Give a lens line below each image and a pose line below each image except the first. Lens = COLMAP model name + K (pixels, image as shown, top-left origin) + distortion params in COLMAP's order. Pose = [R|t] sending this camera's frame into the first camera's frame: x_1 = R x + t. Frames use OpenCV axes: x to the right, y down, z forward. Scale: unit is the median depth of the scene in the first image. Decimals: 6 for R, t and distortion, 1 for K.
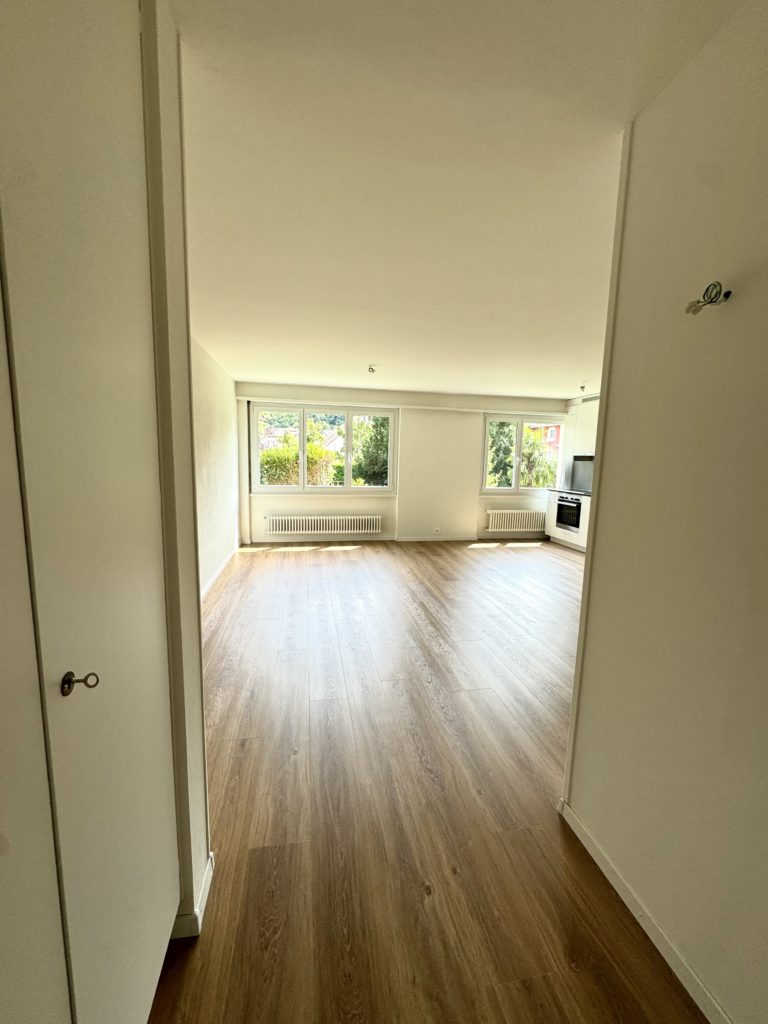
lens RADIAL K [[406.6, 0, 384.0], [0, 406.6, 512.0], [0, 0, 1]] dist [-0.000832, 0.000032]
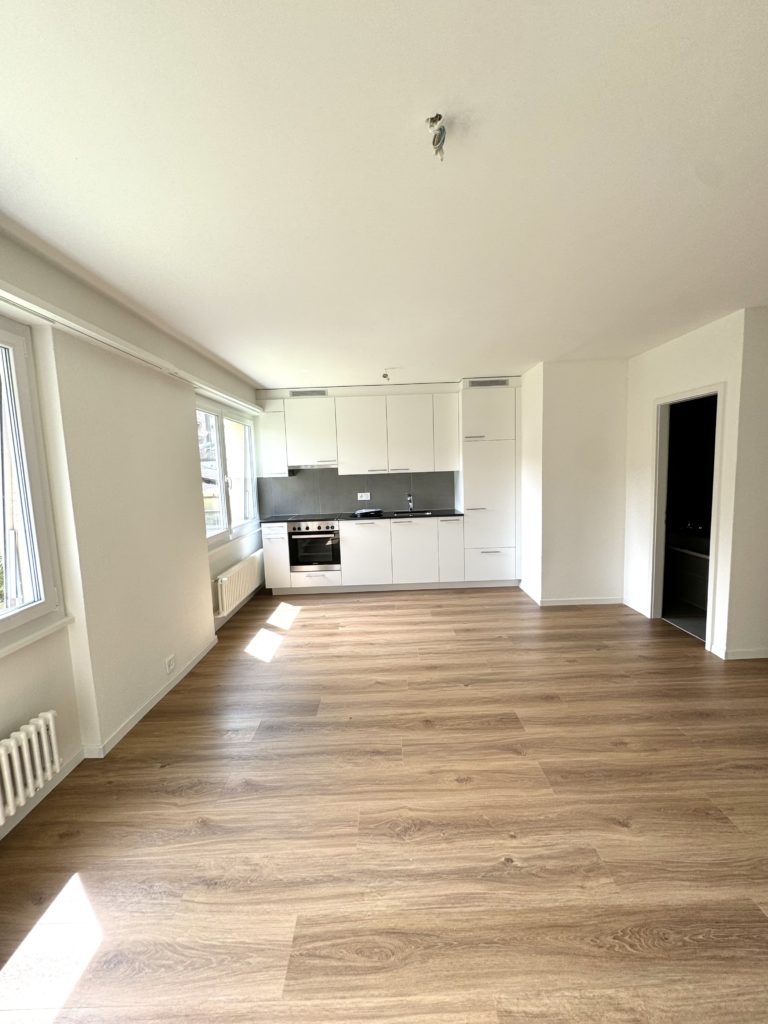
lens RADIAL K [[406.6, 0, 384.0], [0, 406.6, 512.0], [0, 0, 1]] dist [-0.000832, 0.000032]
pose [[0.185200, -0.132238, 0.973763, -0.208477], [0.169387, 0.980369, 0.100919, -0.107560], [-0.967992, 0.146253, 0.203964, 0.694242]]
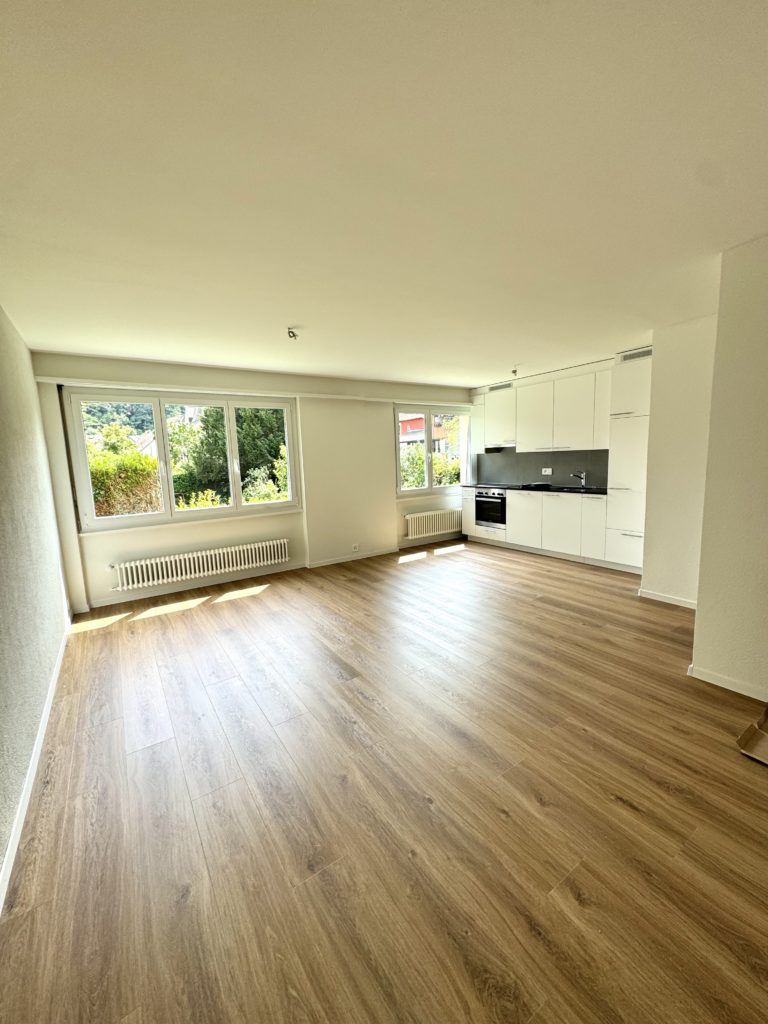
lens RADIAL K [[406.6, 0, 384.0], [0, 406.6, 512.0], [0, 0, 1]] dist [-0.000832, 0.000032]
pose [[0.917394, -0.109333, 0.382668, -0.124137], [0.109624, 0.993749, 0.021117, -0.036034], [-0.382585, 0.022577, 0.923644, 0.219802]]
